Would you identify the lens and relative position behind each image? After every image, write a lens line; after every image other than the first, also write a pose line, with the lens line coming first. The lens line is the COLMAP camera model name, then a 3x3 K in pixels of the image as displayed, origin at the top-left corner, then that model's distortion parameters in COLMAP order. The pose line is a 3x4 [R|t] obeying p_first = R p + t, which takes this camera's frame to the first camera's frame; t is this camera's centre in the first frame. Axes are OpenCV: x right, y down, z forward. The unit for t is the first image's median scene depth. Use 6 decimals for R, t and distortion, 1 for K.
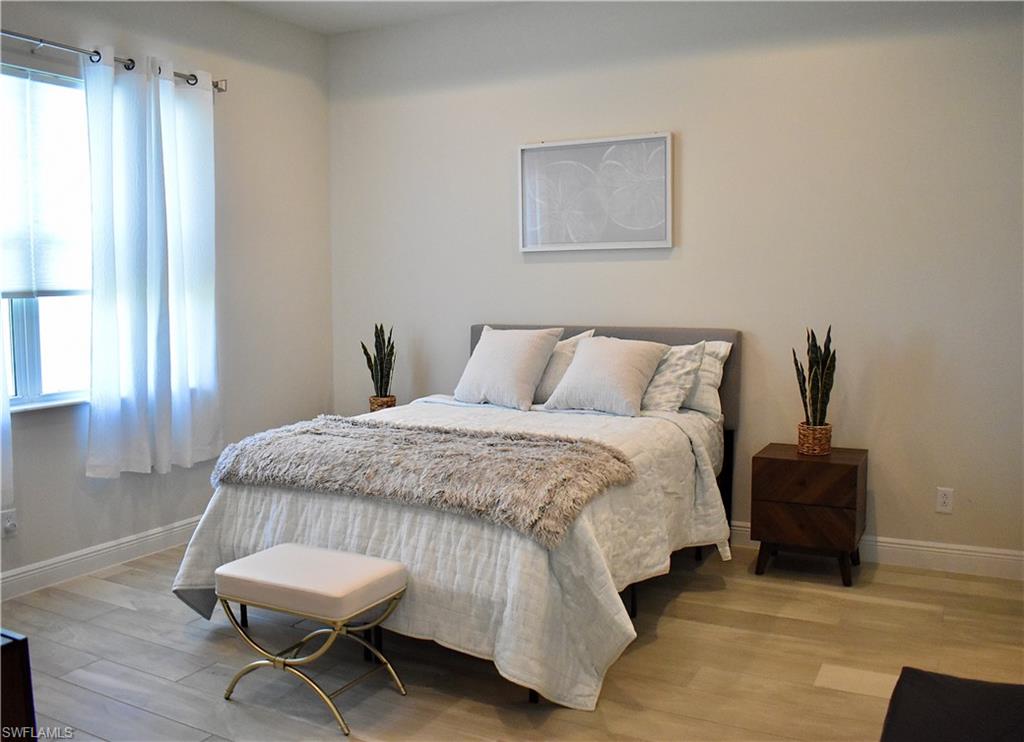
lens RADIAL K [[884.2, 0, 512.0], [0, 884.2, 371.0], [0, 0, 1]] dist [-0.142673, -0.000588]
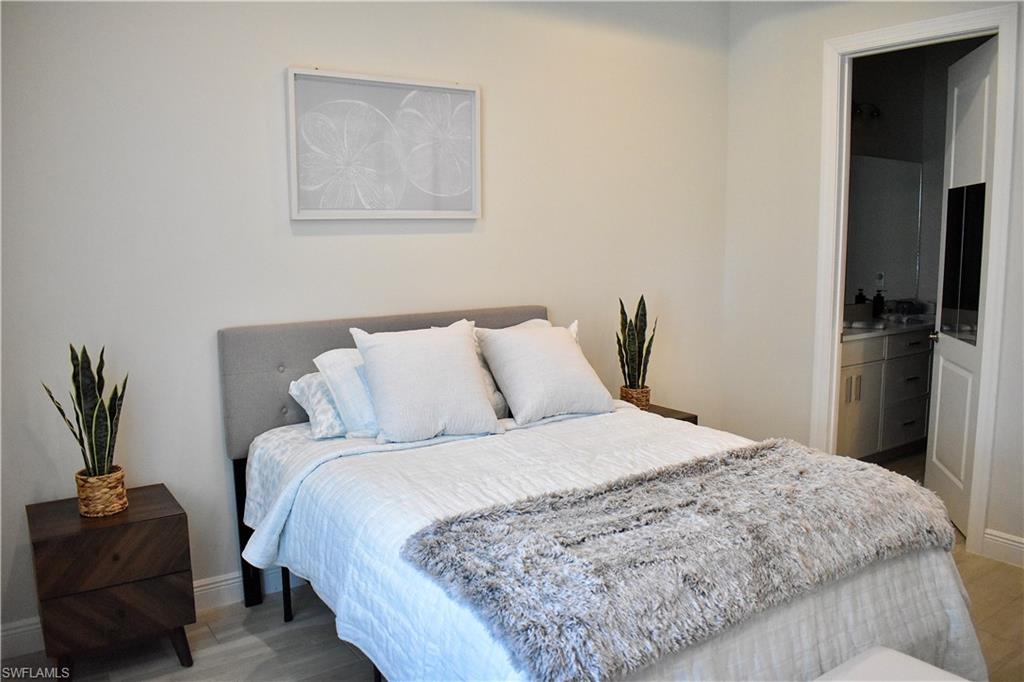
lens RADIAL K [[807.3, 0, 513.1], [0, 807.3, 336.5], [0, 0, 1]] dist [-0.088021, 0.001994]
pose [[0.451417, -0.108365, 0.885709, -0.525445], [0.087606, 0.993185, 0.076864, -0.081395], [-0.888002, 0.042896, 0.457834, 0.595421]]
